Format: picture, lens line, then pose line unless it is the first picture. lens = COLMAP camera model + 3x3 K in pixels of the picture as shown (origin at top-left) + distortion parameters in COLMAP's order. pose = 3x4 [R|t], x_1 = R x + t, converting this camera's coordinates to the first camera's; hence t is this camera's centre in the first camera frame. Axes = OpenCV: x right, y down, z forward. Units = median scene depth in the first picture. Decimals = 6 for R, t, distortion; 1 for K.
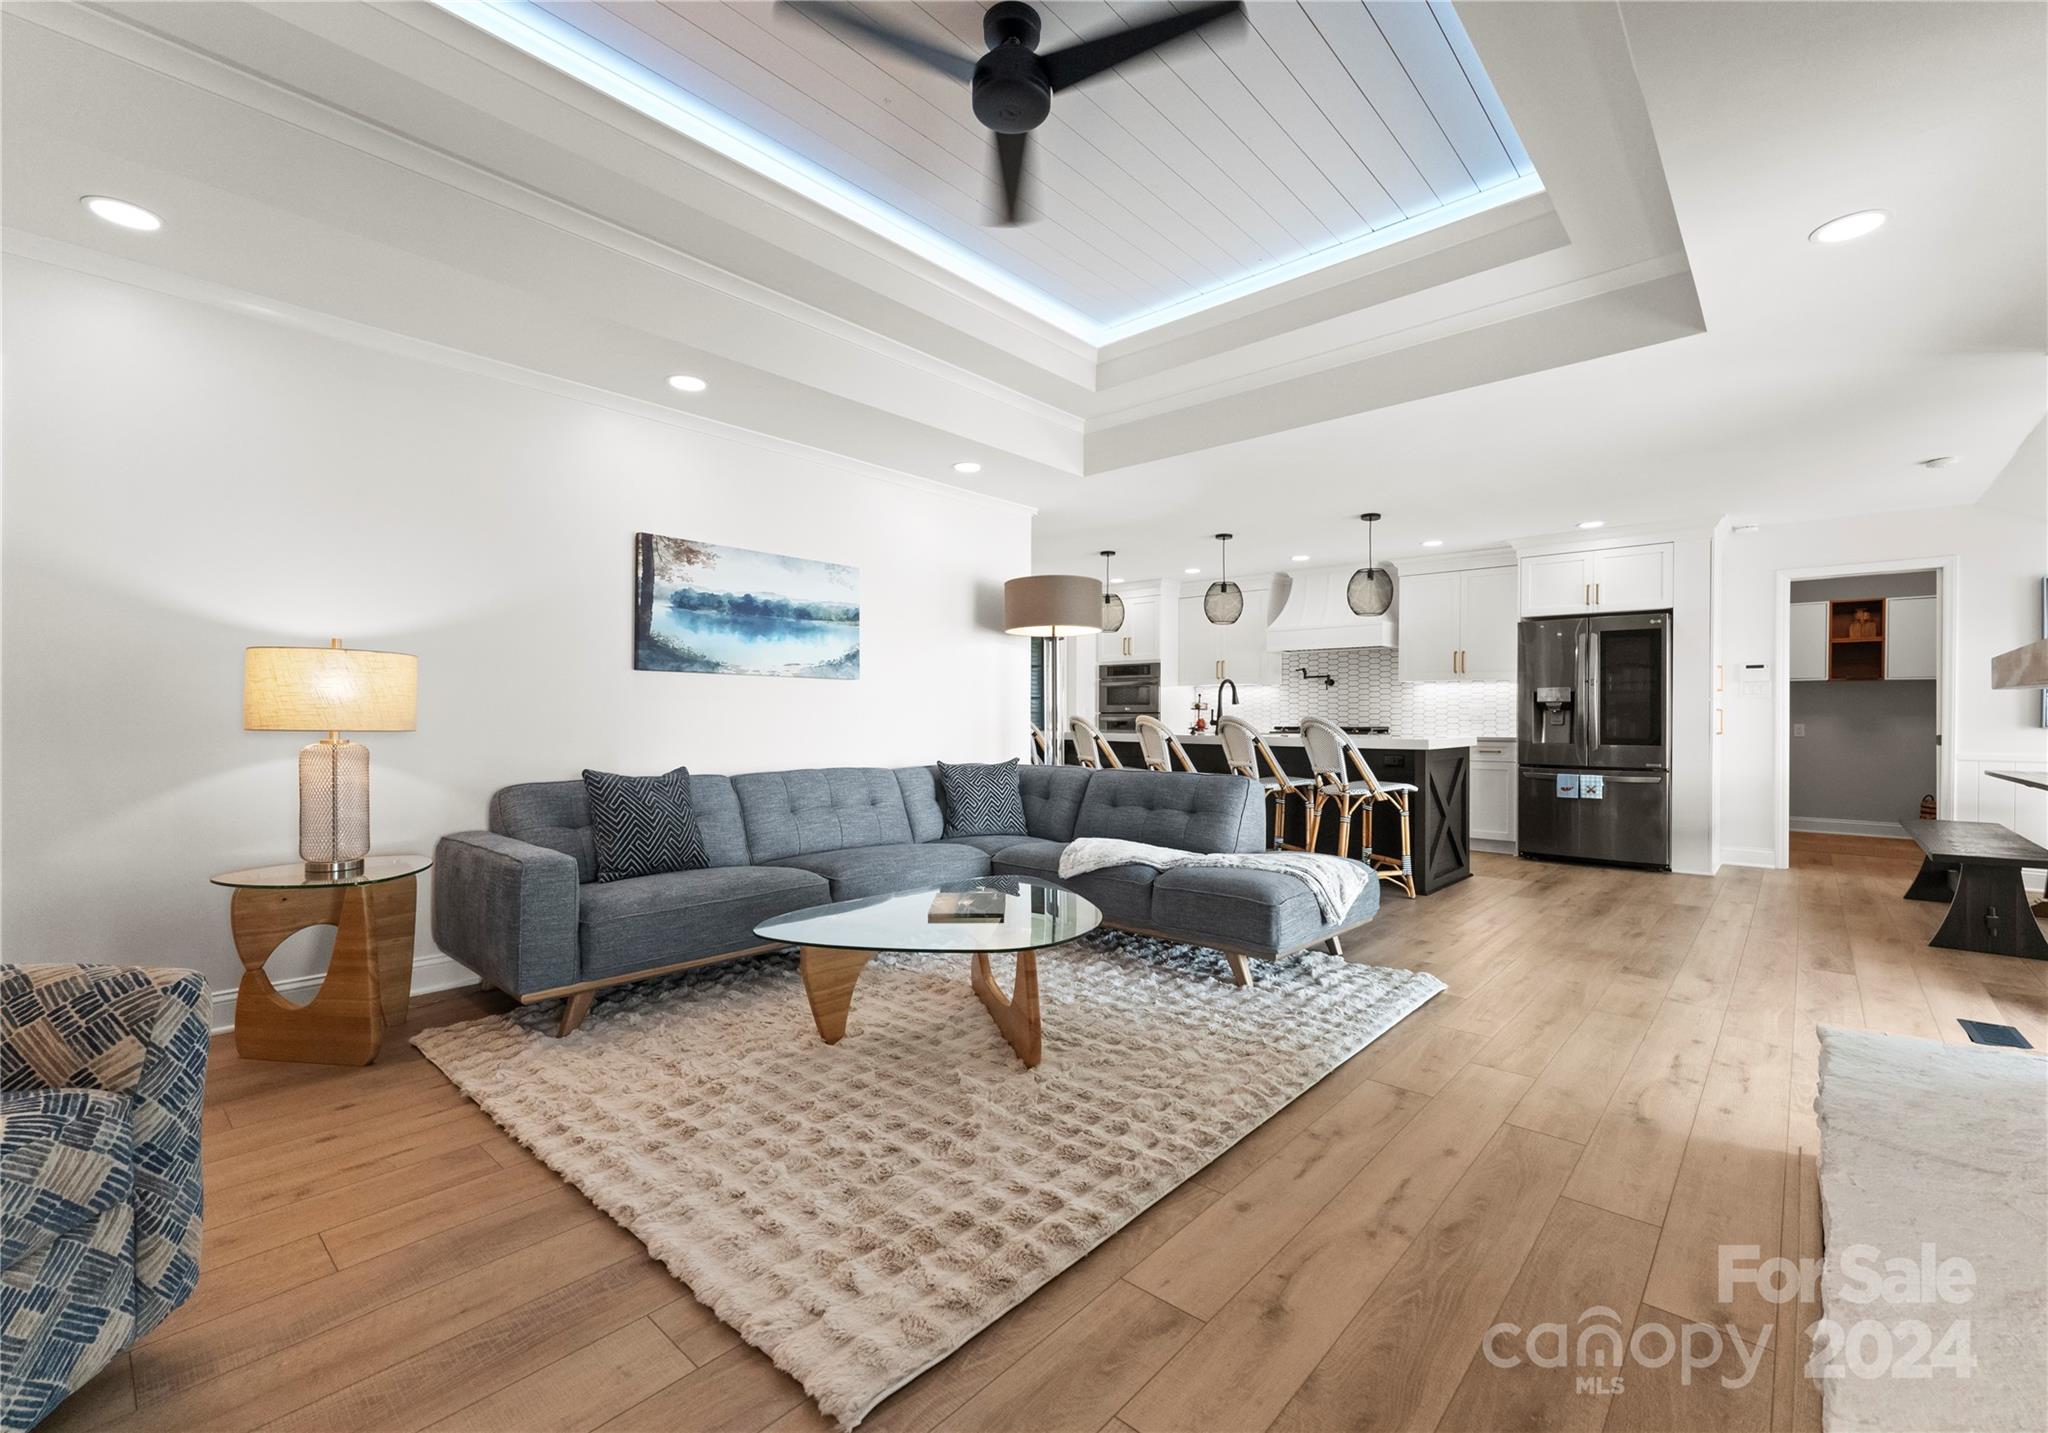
lens RADIAL K [[874.5, 0, 1016.7], [0, 874.5, 718.1], [0, 0, 1]] dist [0.000331, 0.000556]
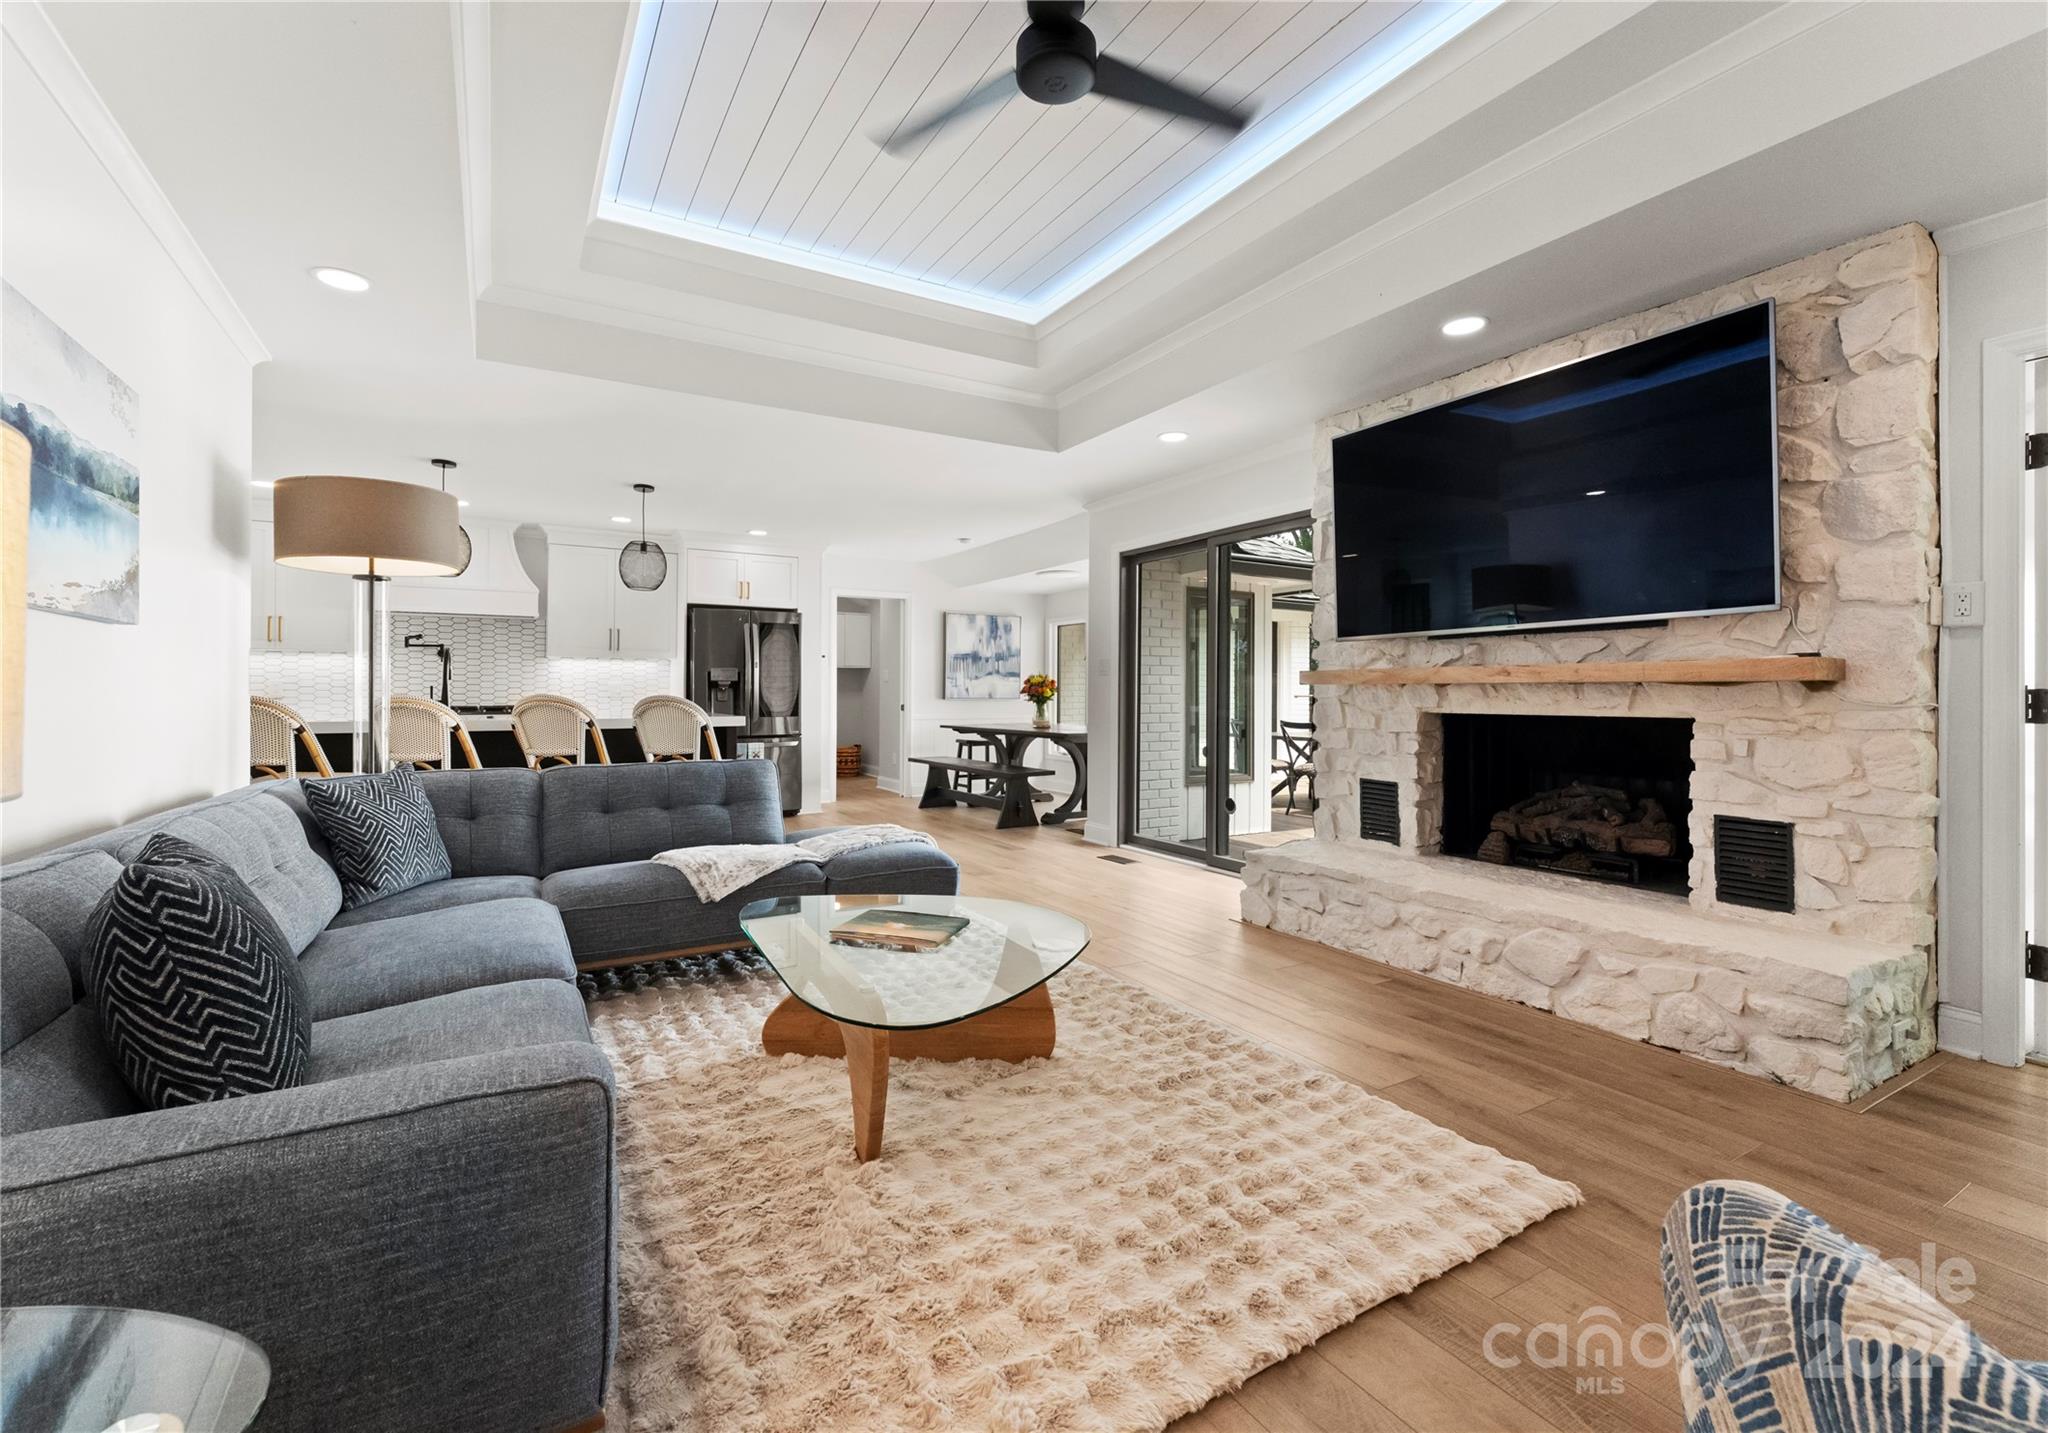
lens RADIAL K [[883.8, 0, 1018.5], [0, 883.8, 686.5], [0, 0, 1]] dist [-0.015612, 0.000173]
pose [[0.295568, 0.003016, 0.955317, -0.555052], [0.002688, 0.999988, -0.003989, -0.007521], [-0.955318, 0.003747, 0.295557, 0.438272]]
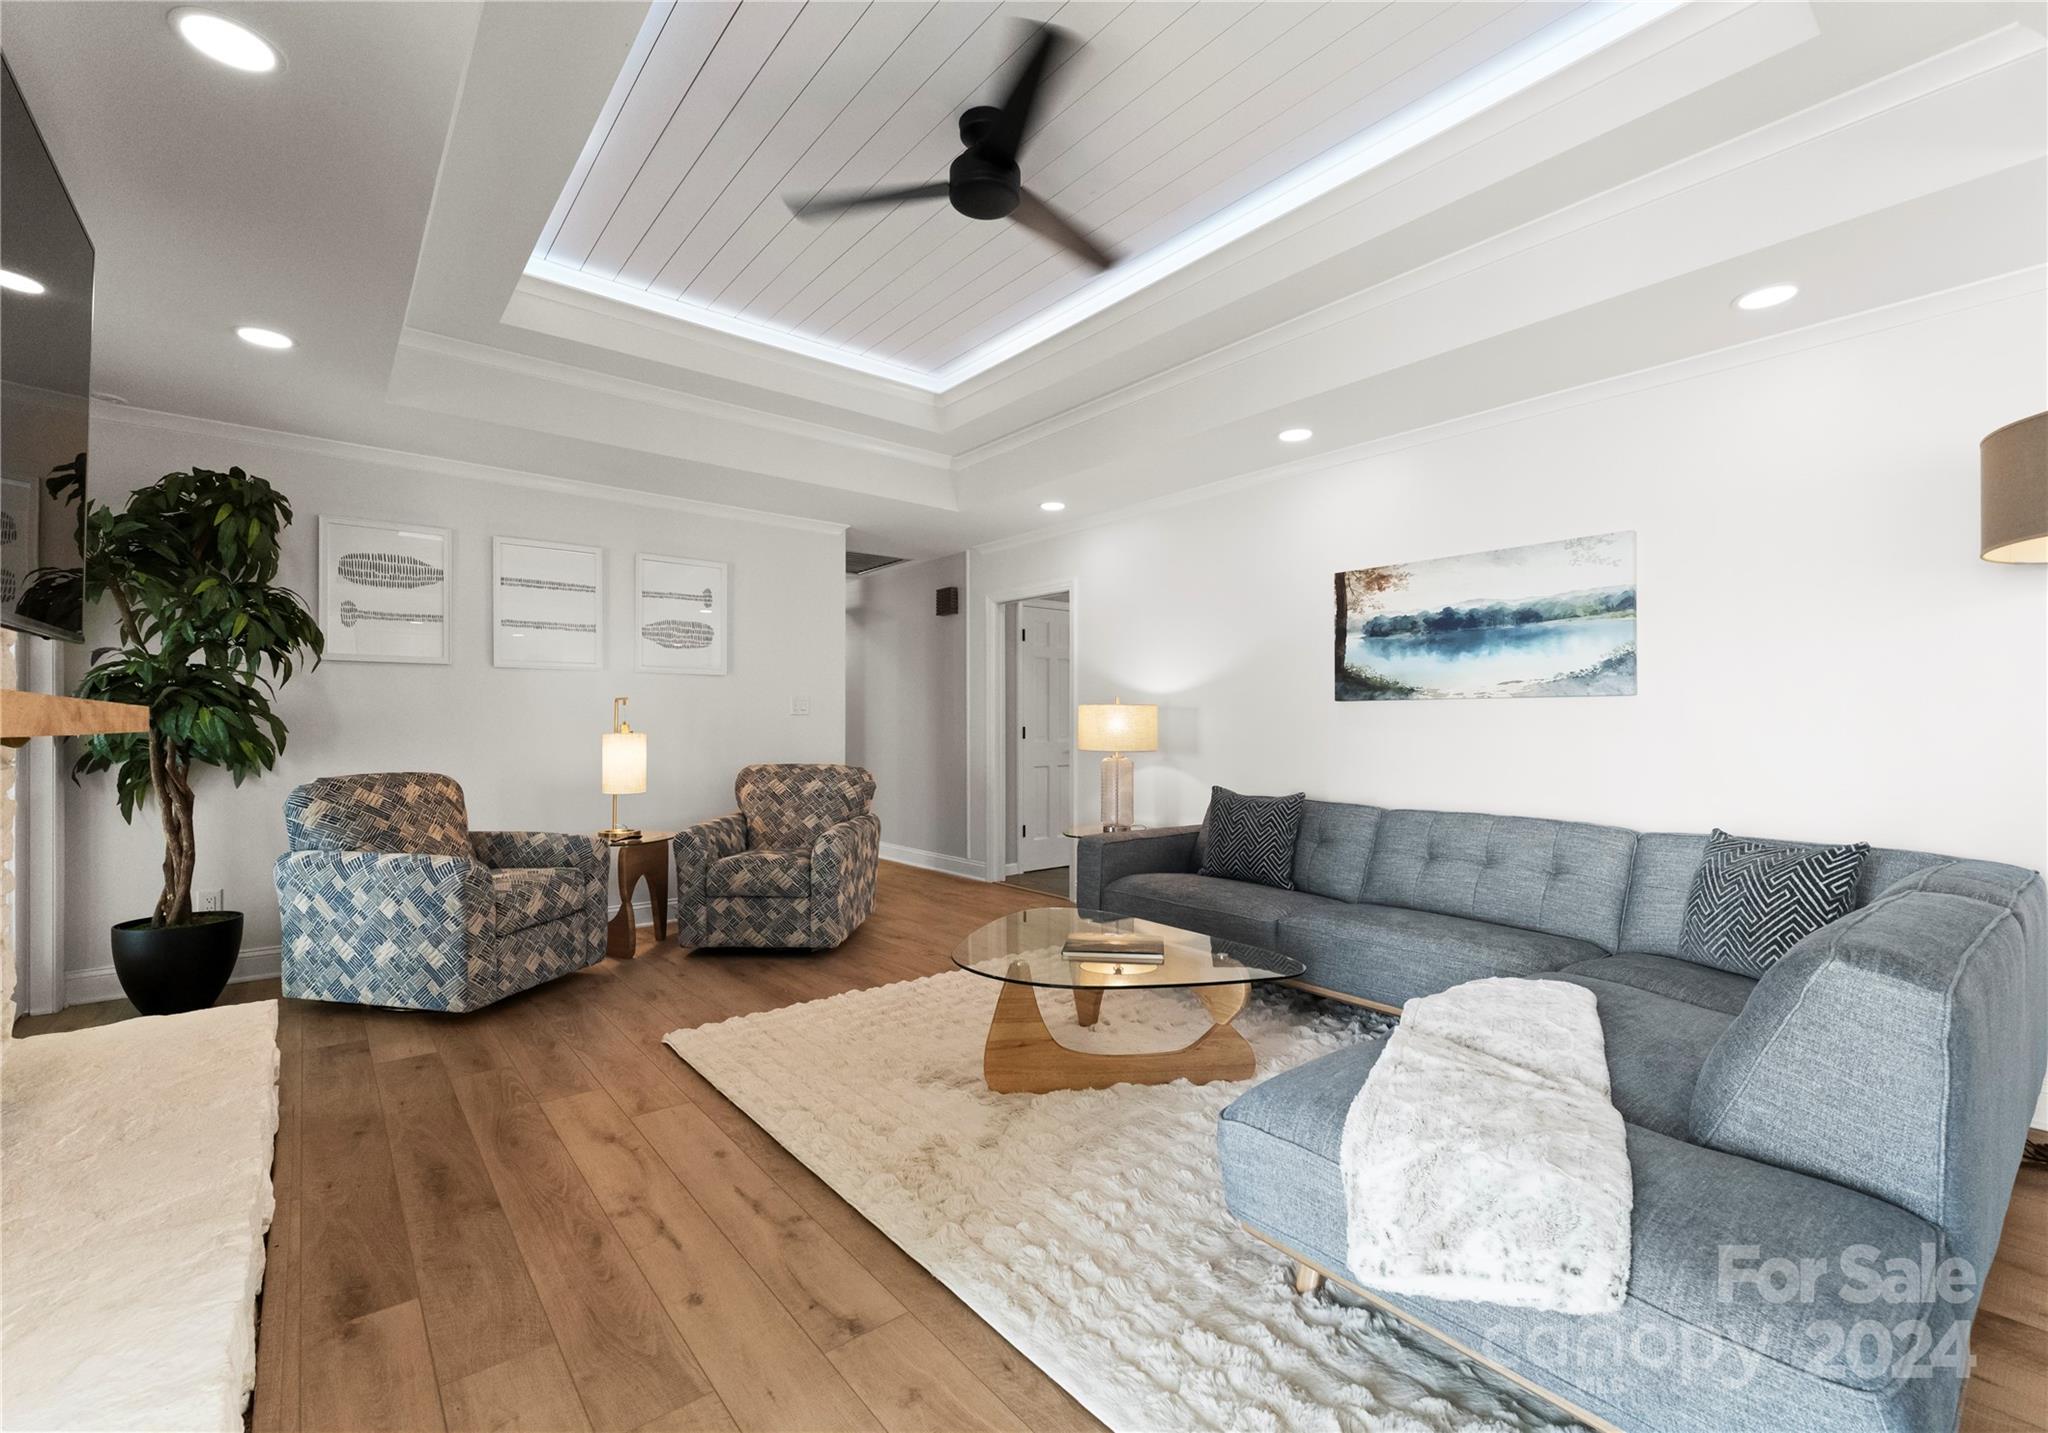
lens RADIAL K [[874.5, 0, 1016.7], [0, 874.5, 718.1], [0, 0, 1]] dist [0.000331, 0.000556]
pose [[-0.148975, -0.014247, -0.988738, 0.626125], [-0.004433, 0.999896, -0.013740, -0.016272], [0.988831, 0.002336, -0.149023, 0.703072]]
